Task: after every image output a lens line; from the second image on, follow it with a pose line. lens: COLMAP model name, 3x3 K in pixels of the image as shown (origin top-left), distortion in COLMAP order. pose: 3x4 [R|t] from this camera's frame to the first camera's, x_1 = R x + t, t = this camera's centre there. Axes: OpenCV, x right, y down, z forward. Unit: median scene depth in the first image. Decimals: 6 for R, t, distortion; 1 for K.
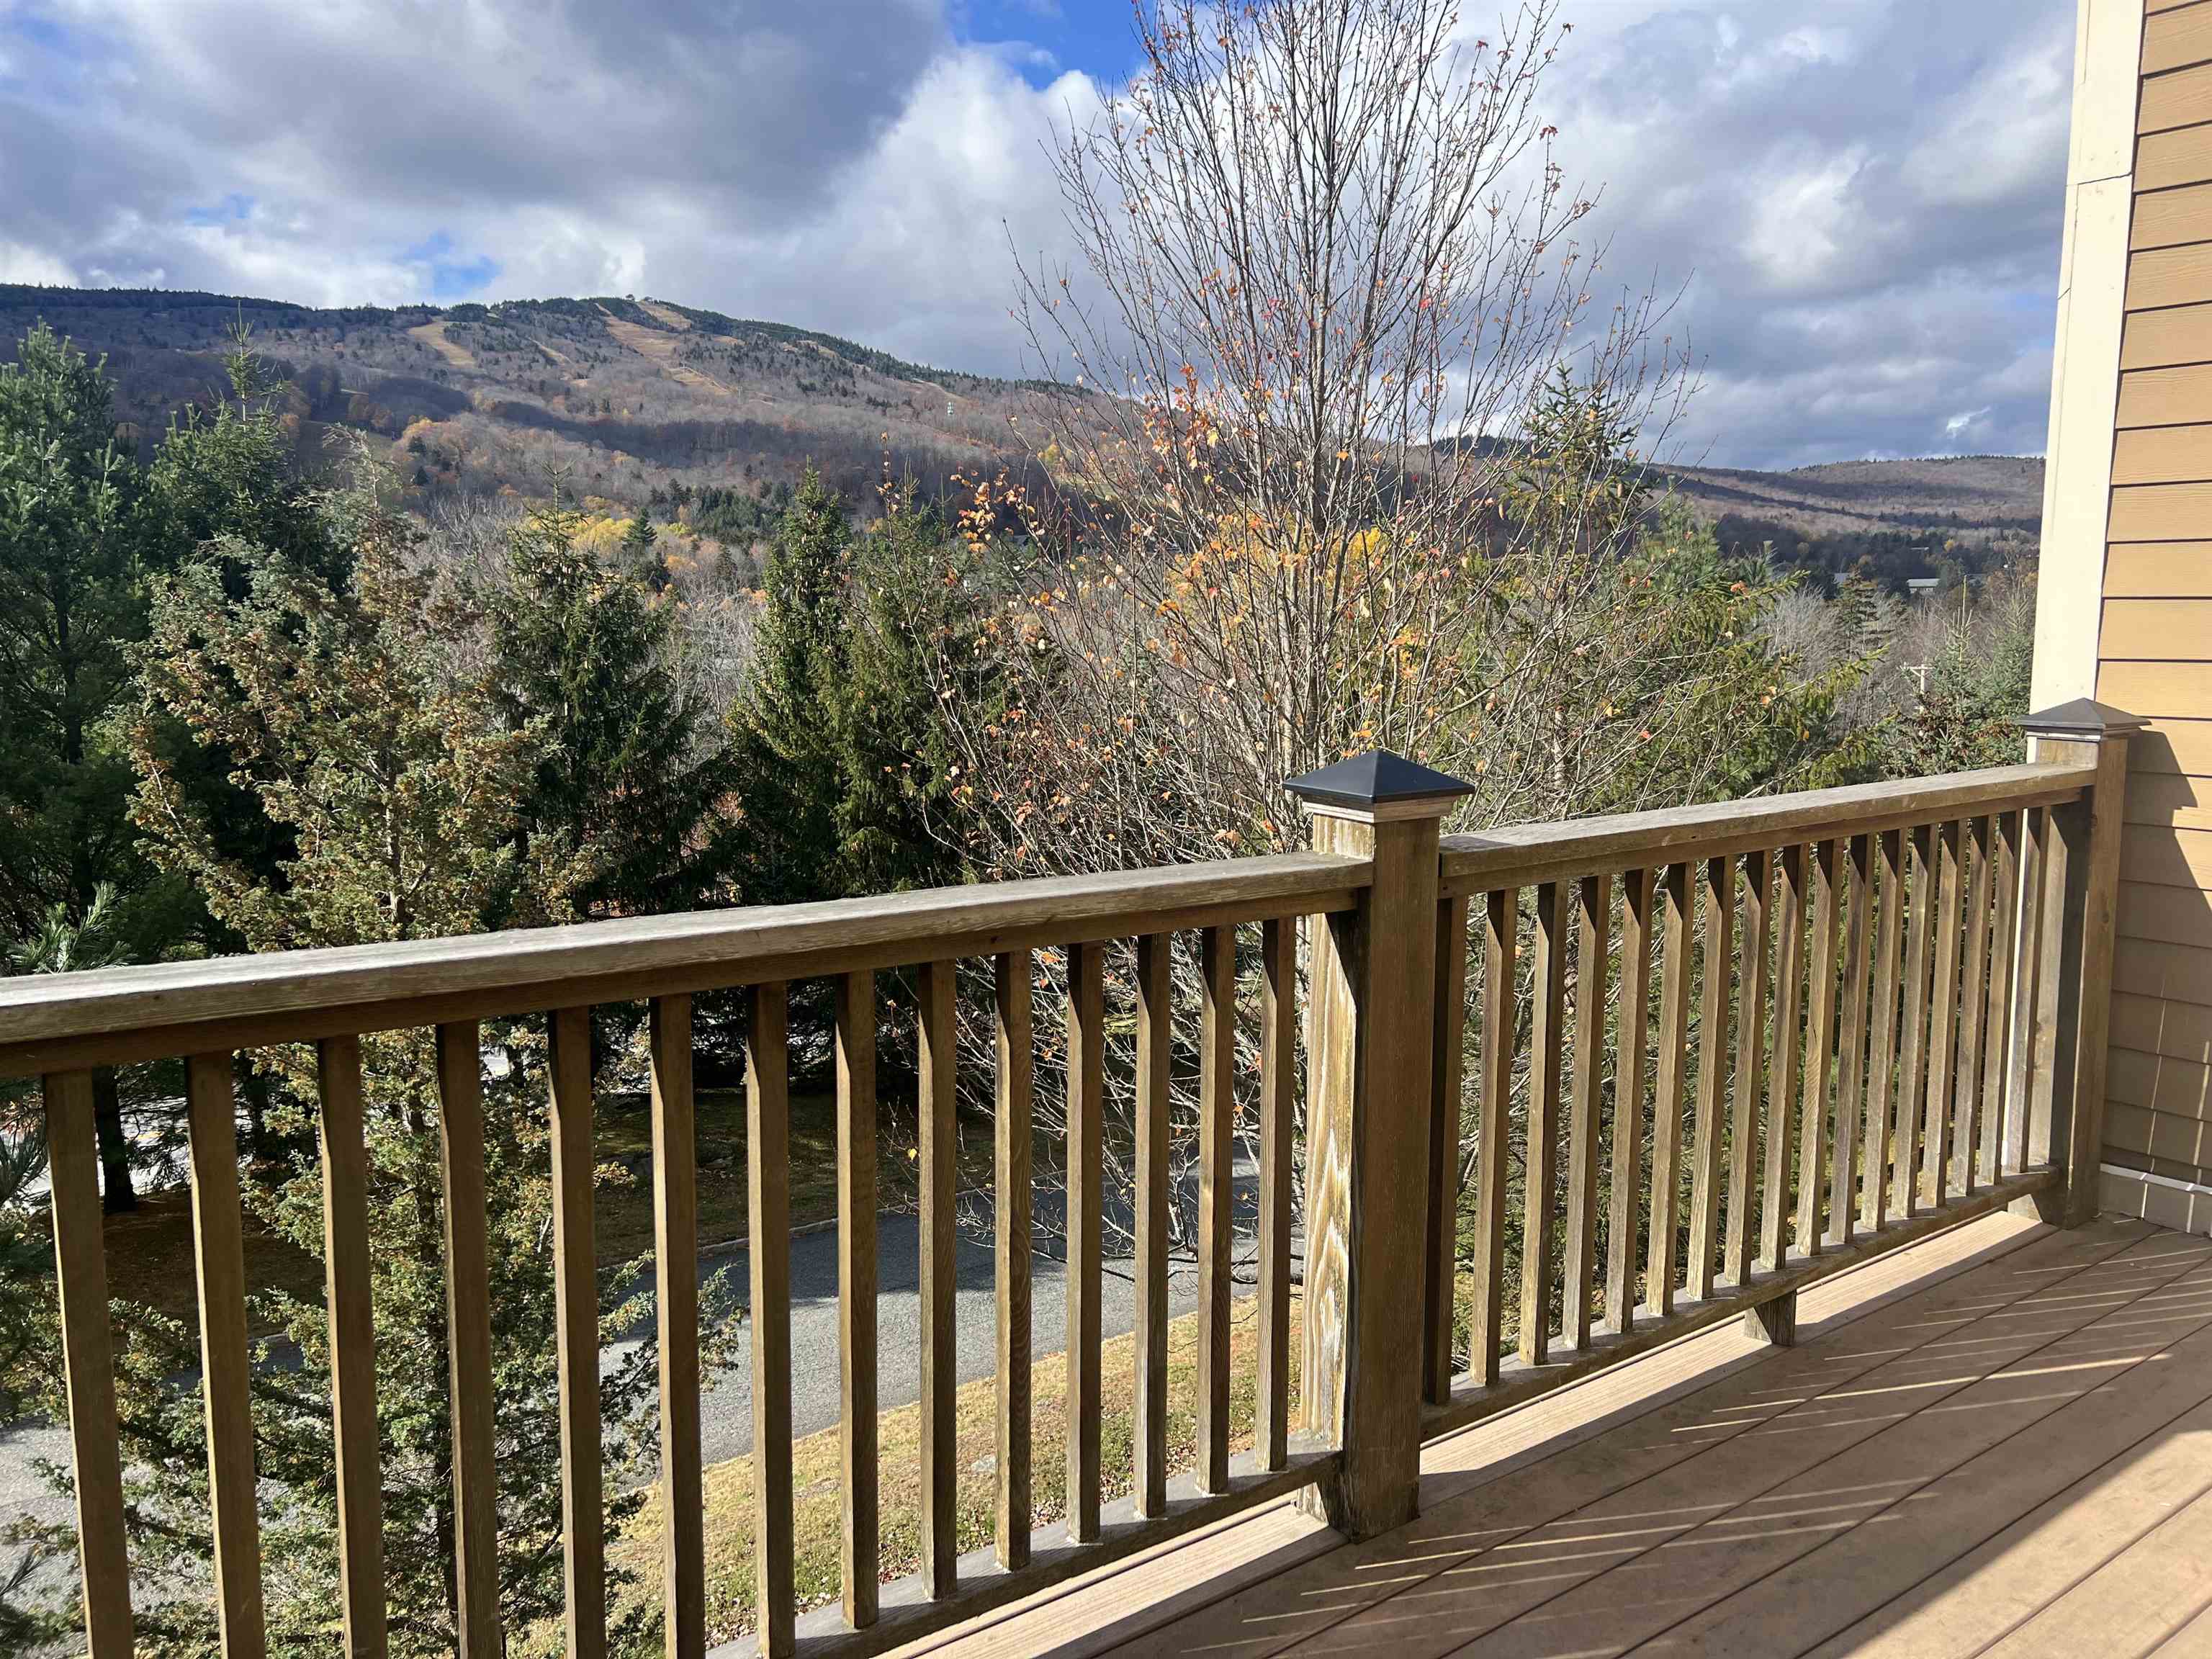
lens RADIAL K [[1662.2, 0, 1124.5], [0, 1662.2, 848.6], [0, 0, 1]] dist [0.038594, -0.034363]
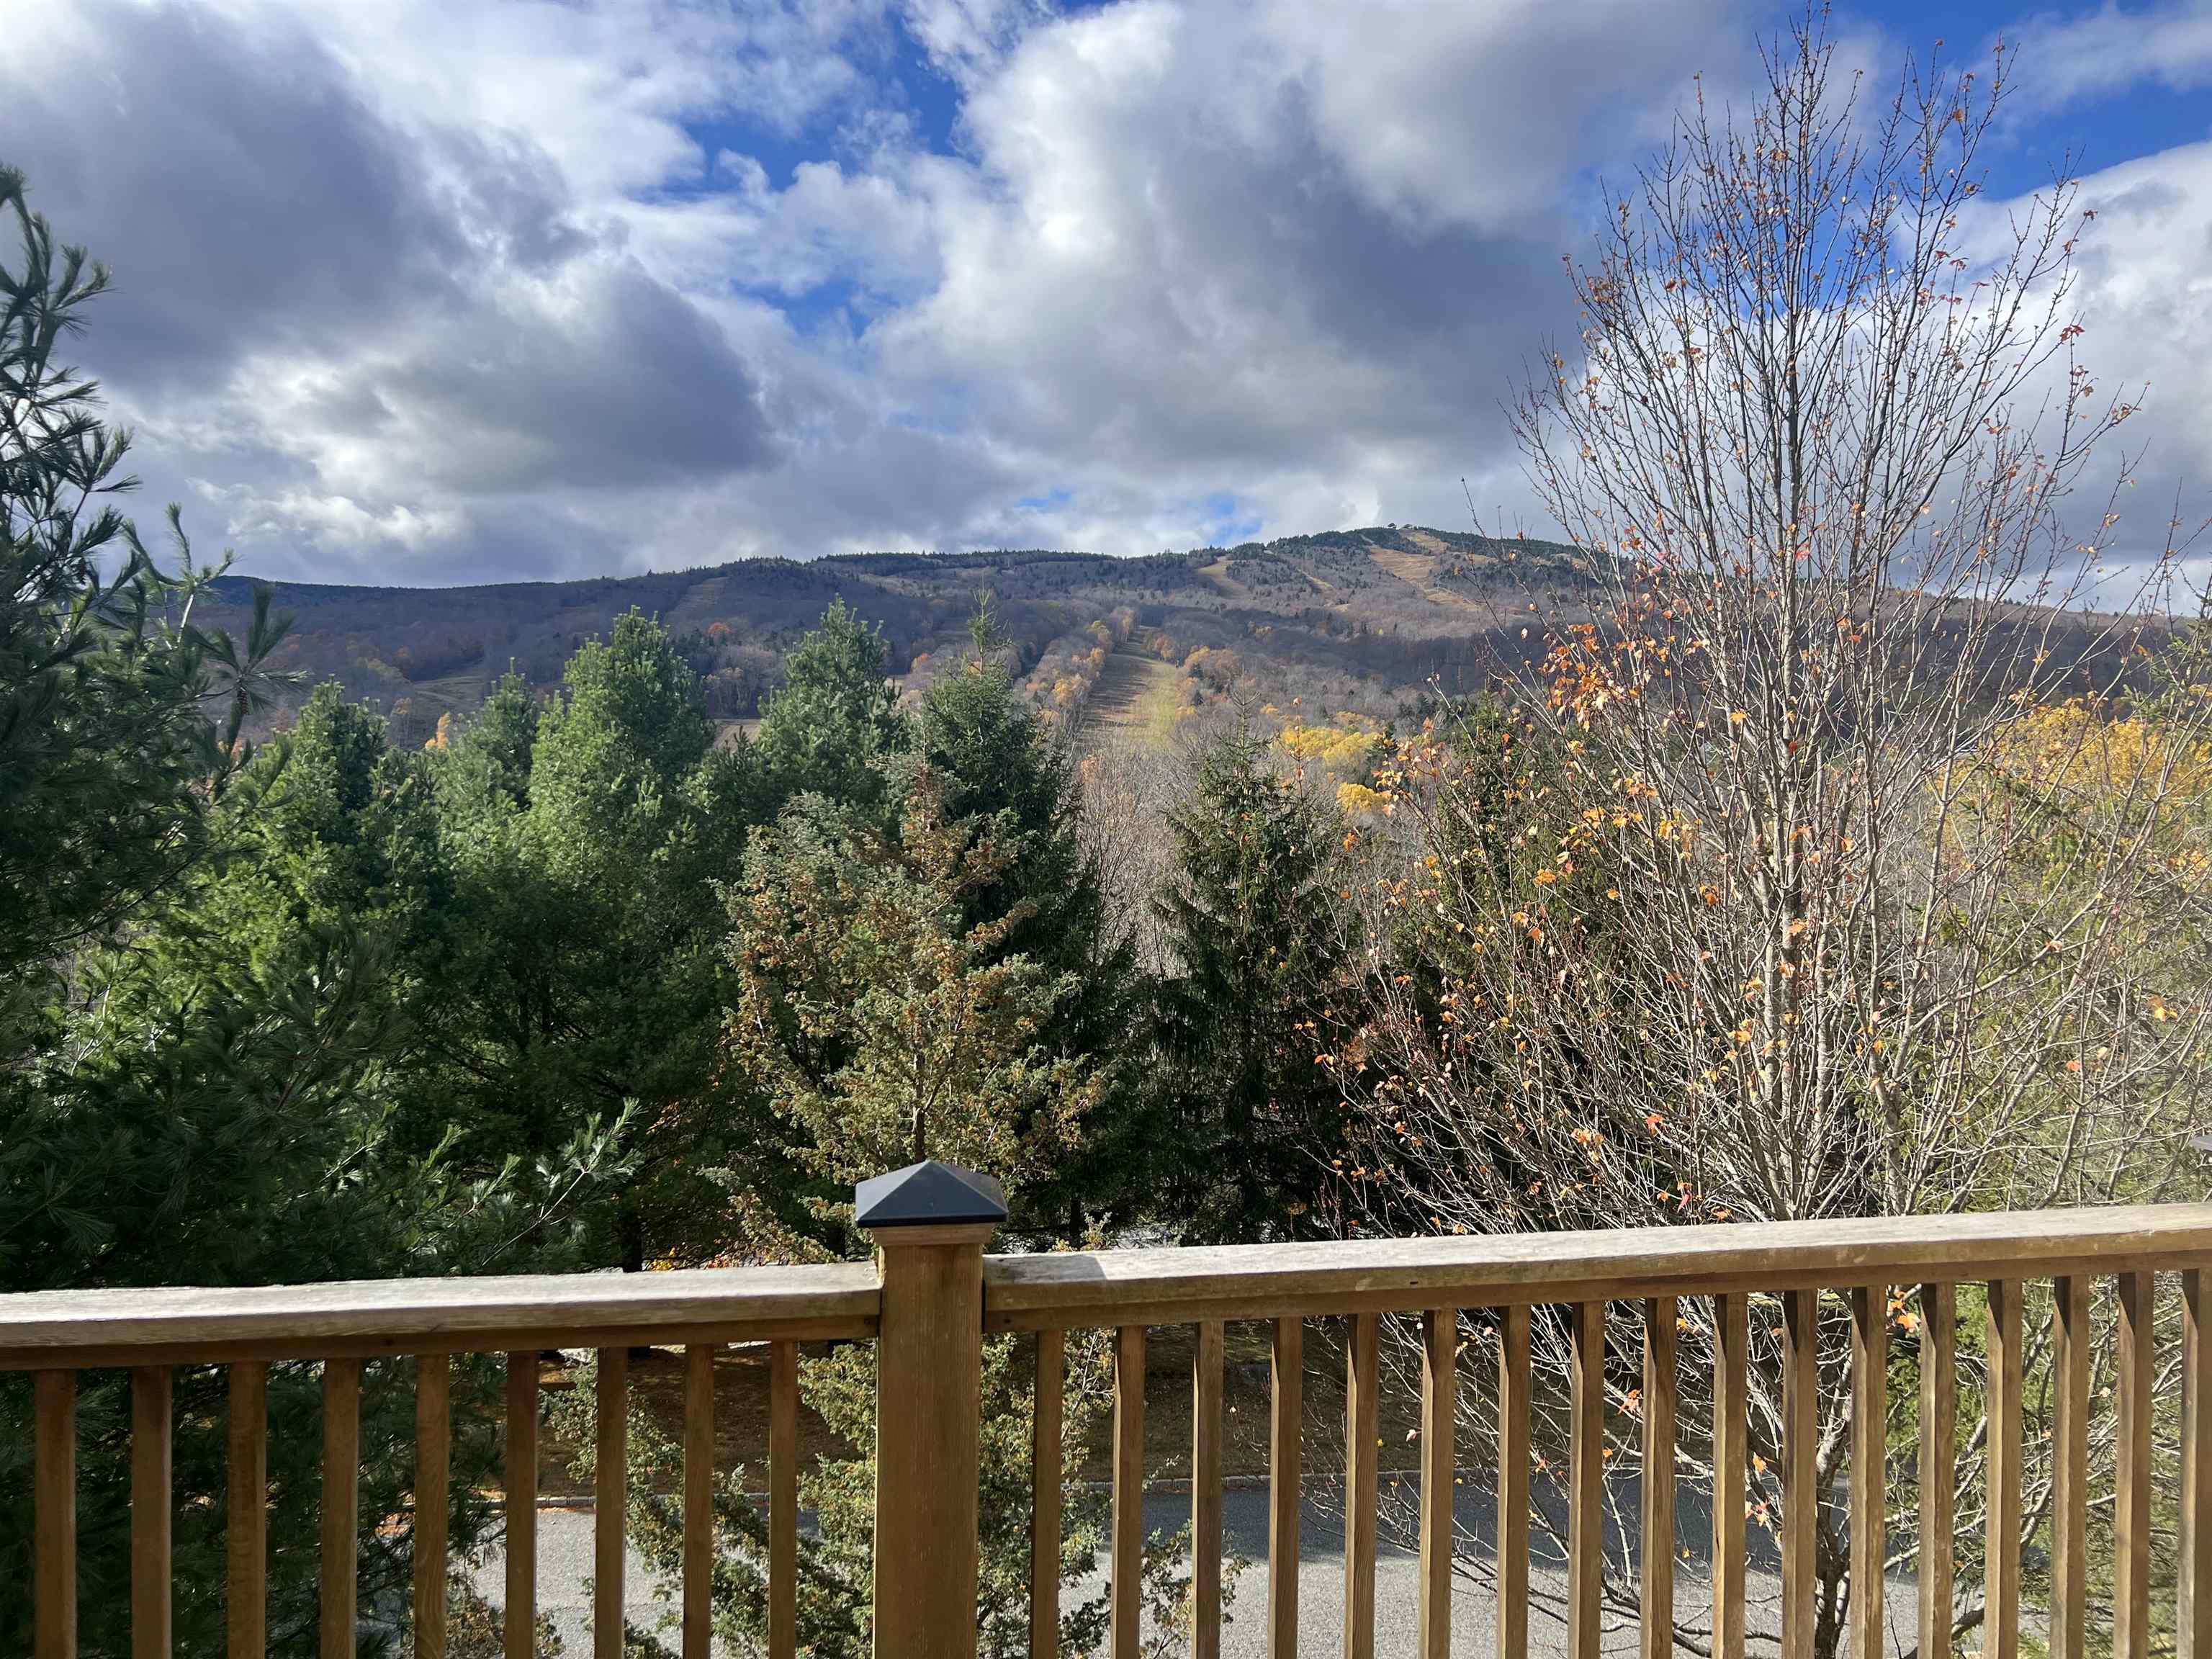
lens RADIAL K [[1662.2, 0, 1130.1], [0, 1662.2, 842.2], [0, 0, 1]] dist [0.038594, -0.034363]
pose [[0.903652, 0.012251, -0.428093, 0.162241], [-0.065711, 0.991721, -0.110327, -0.035211], [0.423197, 0.127828, 0.896975, 0.047271]]
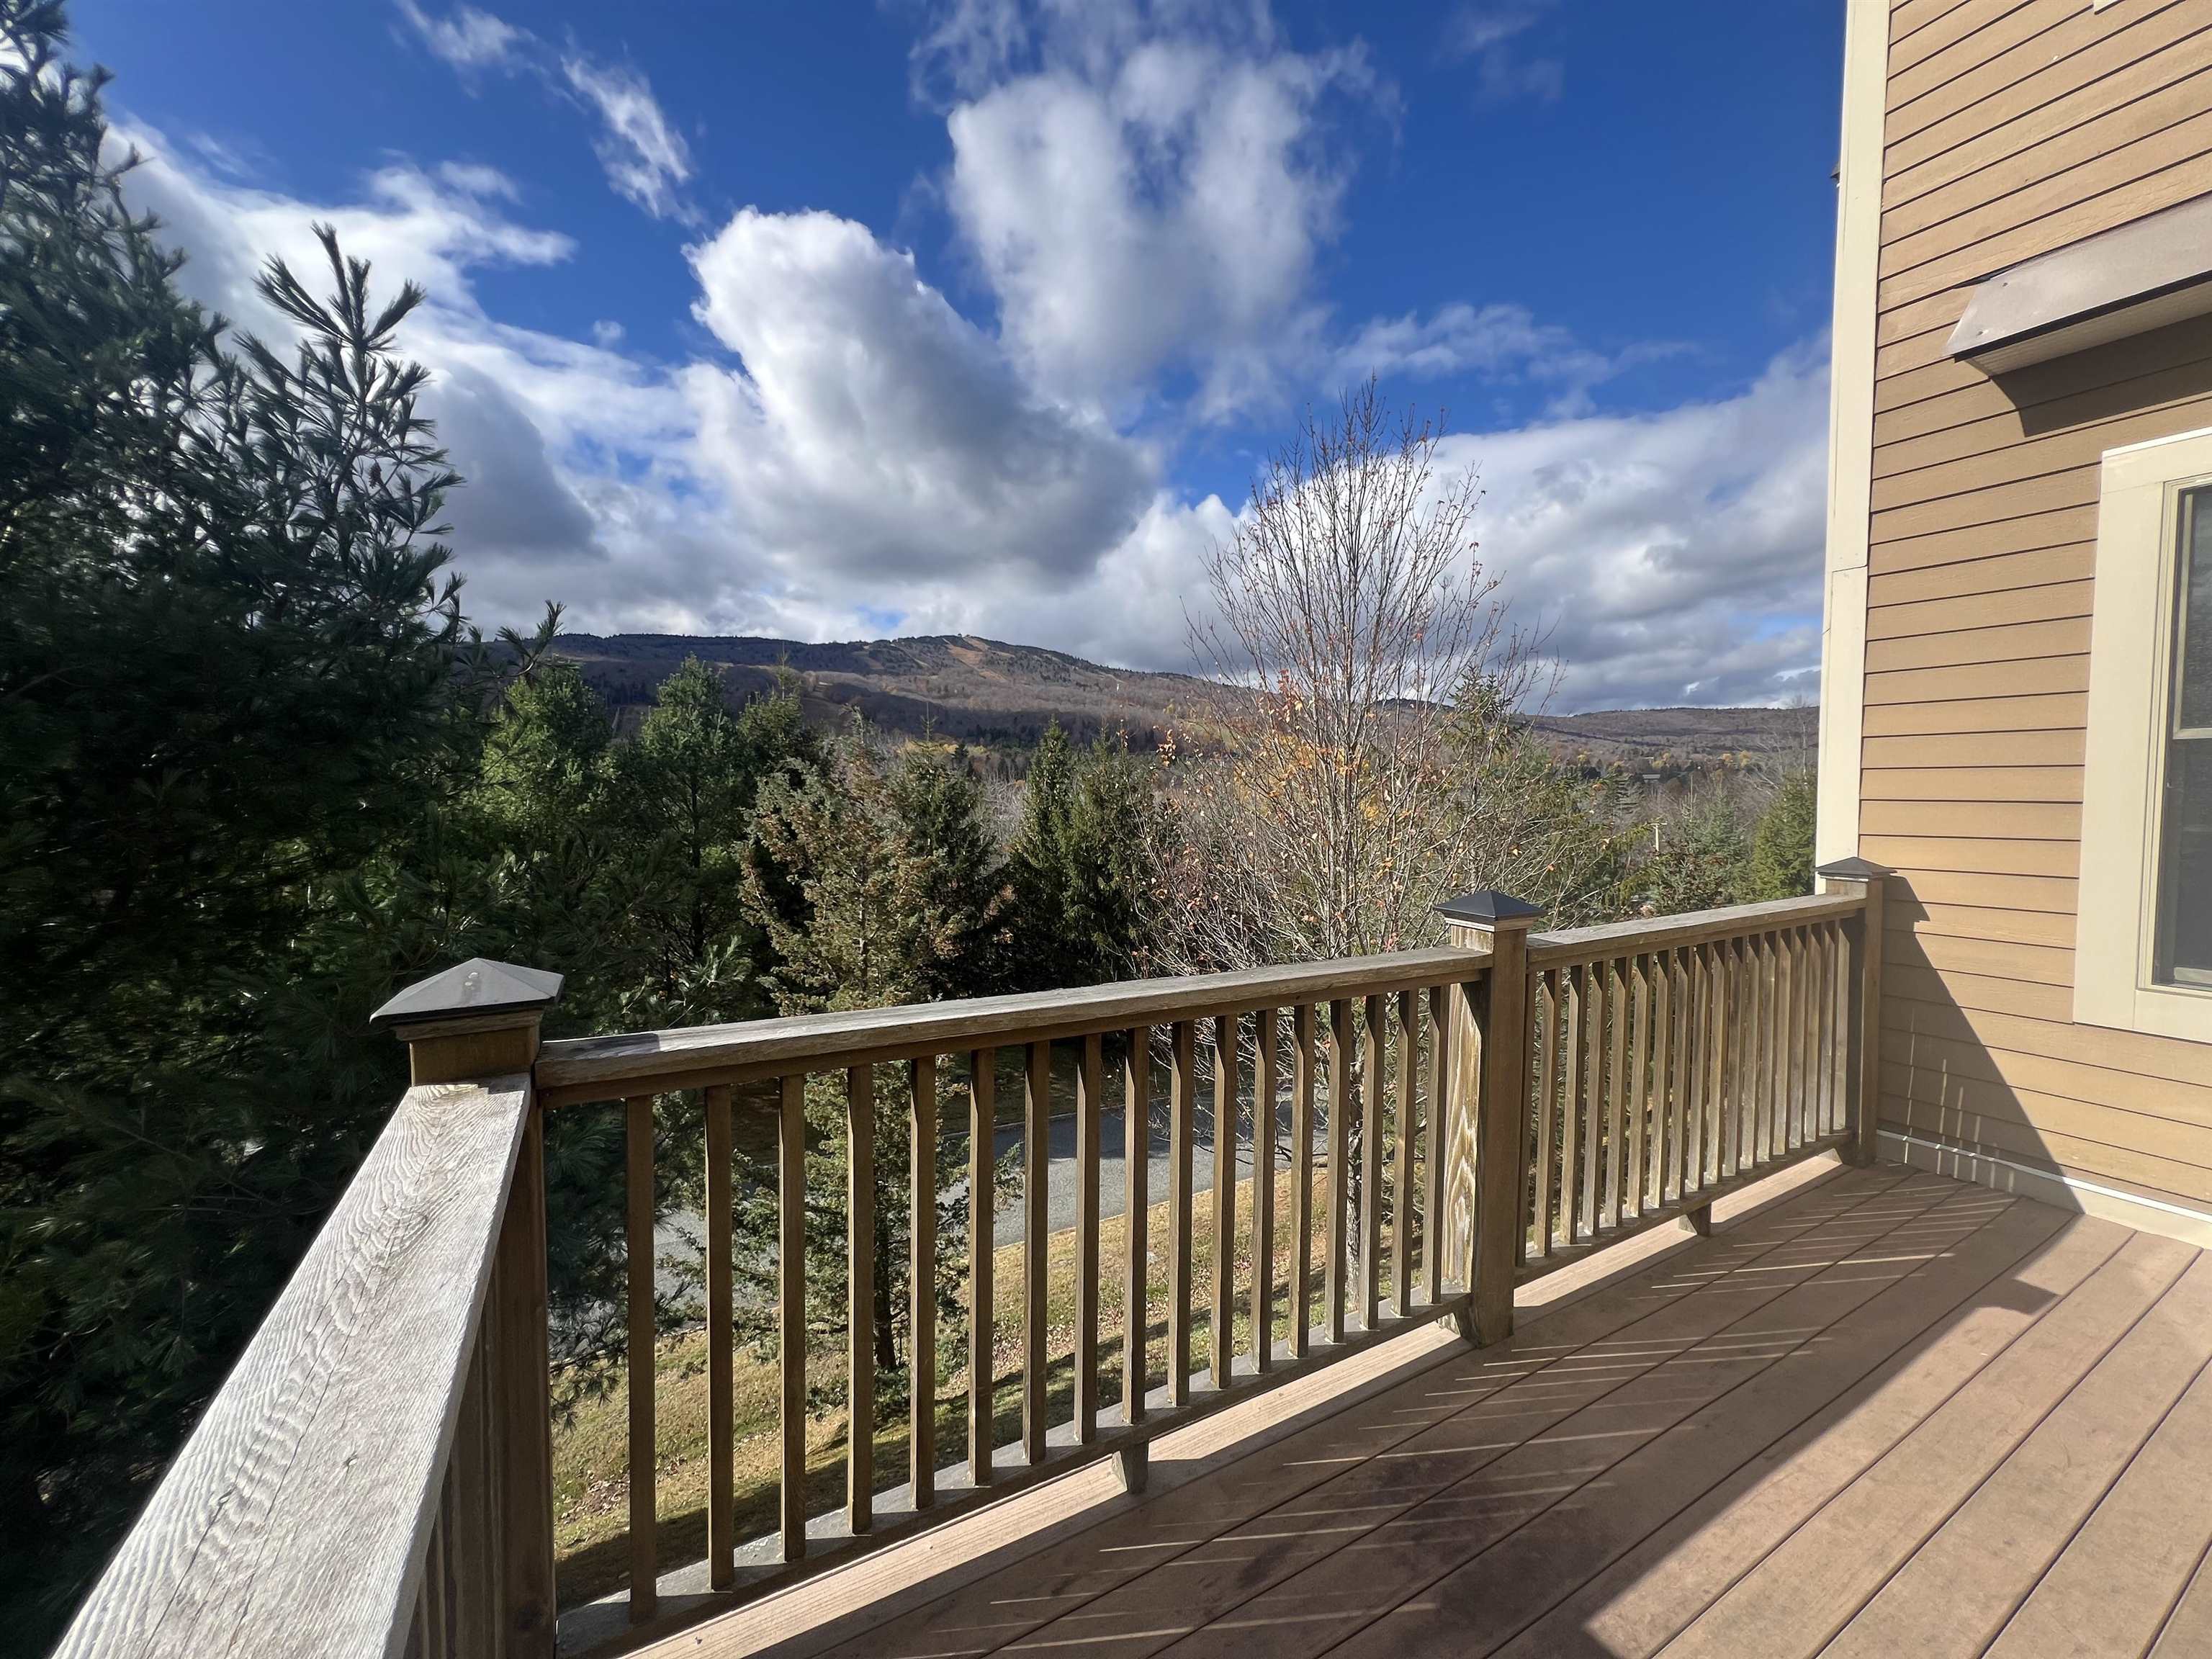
lens RADIAL K [[880.8, 0, 1109.3], [0, 880.8, 838.3], [0, 0, 1]] dist [-0.003185, 0.000697]
pose [[0.994078, 0.007643, -0.108396, -0.037980], [-0.017045, 0.996143, -0.086077, -0.006412], [0.107320, 0.087415, 0.990374, 0.003448]]
